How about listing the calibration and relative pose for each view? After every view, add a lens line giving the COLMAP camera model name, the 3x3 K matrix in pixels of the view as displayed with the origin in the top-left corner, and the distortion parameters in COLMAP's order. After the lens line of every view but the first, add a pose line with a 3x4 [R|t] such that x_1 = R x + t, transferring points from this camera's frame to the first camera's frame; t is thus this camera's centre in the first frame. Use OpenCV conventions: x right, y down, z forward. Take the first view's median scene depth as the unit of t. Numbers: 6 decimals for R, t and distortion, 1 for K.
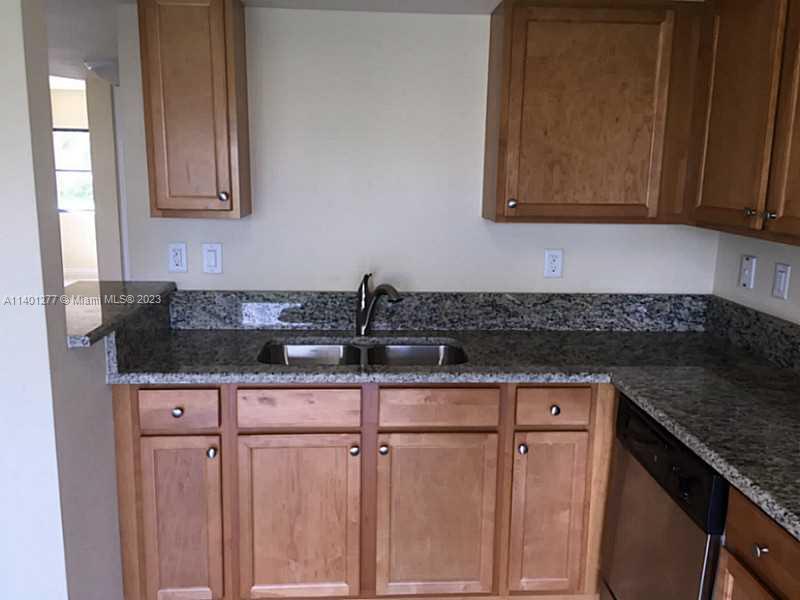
lens RADIAL K [[685.6, 0, 400.0], [0, 685.6, 300.0], [0, 0, 1]] dist [0.075240, -0.095062]
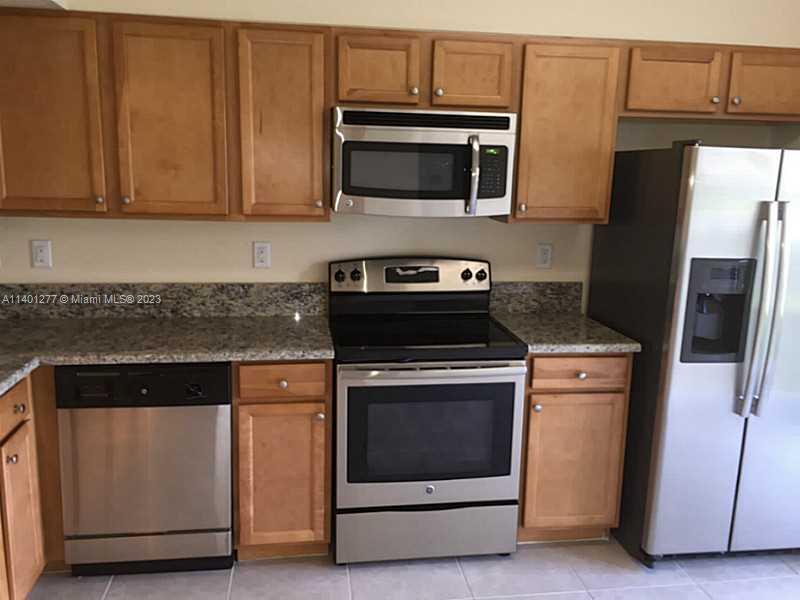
lens RADIAL K [[685.6, 0, 400.0], [0, 685.6, 300.0], [0, 0, 1]] dist [0.075240, -0.095062]
pose [[-0.085993, -0.209311, 0.974061, -0.738865], [0.162501, 0.961643, 0.220989, -0.120416], [-0.982954, 0.177290, -0.048681, 0.459695]]
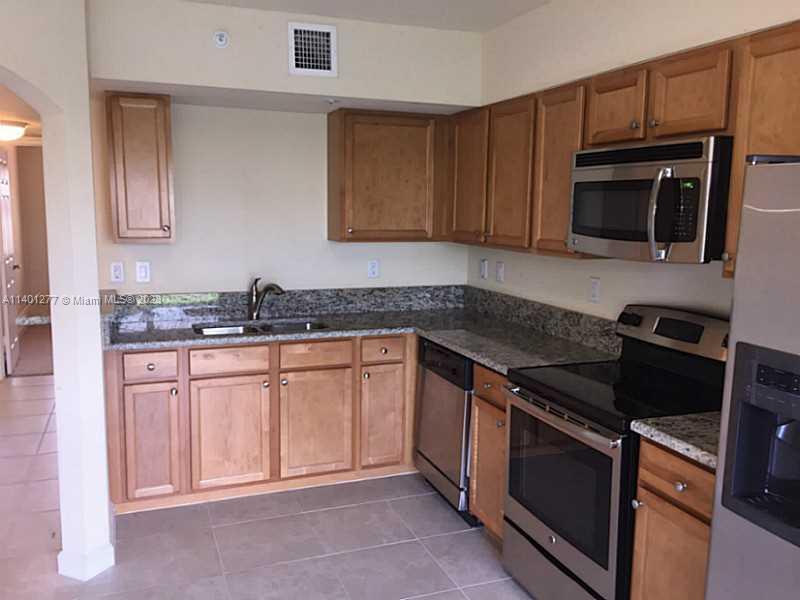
lens RADIAL K [[685.6, 0, 400.0], [0, 685.6, 300.0], [0, 0, 1]] dist [0.075240, -0.095062]
pose [[0.952587, -0.046093, 0.300754, -0.228161], [0.059850, 0.997533, -0.036687, 0.093959], [-0.298321, 0.052948, 0.952996, -0.598170]]
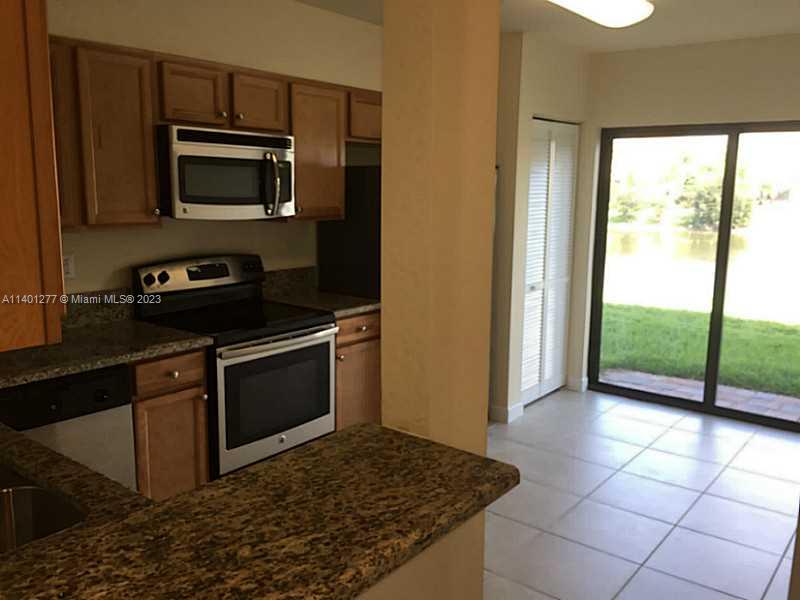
lens RADIAL K [[699.9, 0, 422.8], [0, 699.9, 300.8], [0, 0, 1]] dist [0.086147, -0.103921]
pose [[-0.761814, -0.136606, 0.633229, -0.789550], [0.092922, 0.944360, 0.315516, -0.255860], [-0.641097, 0.299205, -0.706732, 1.175242]]
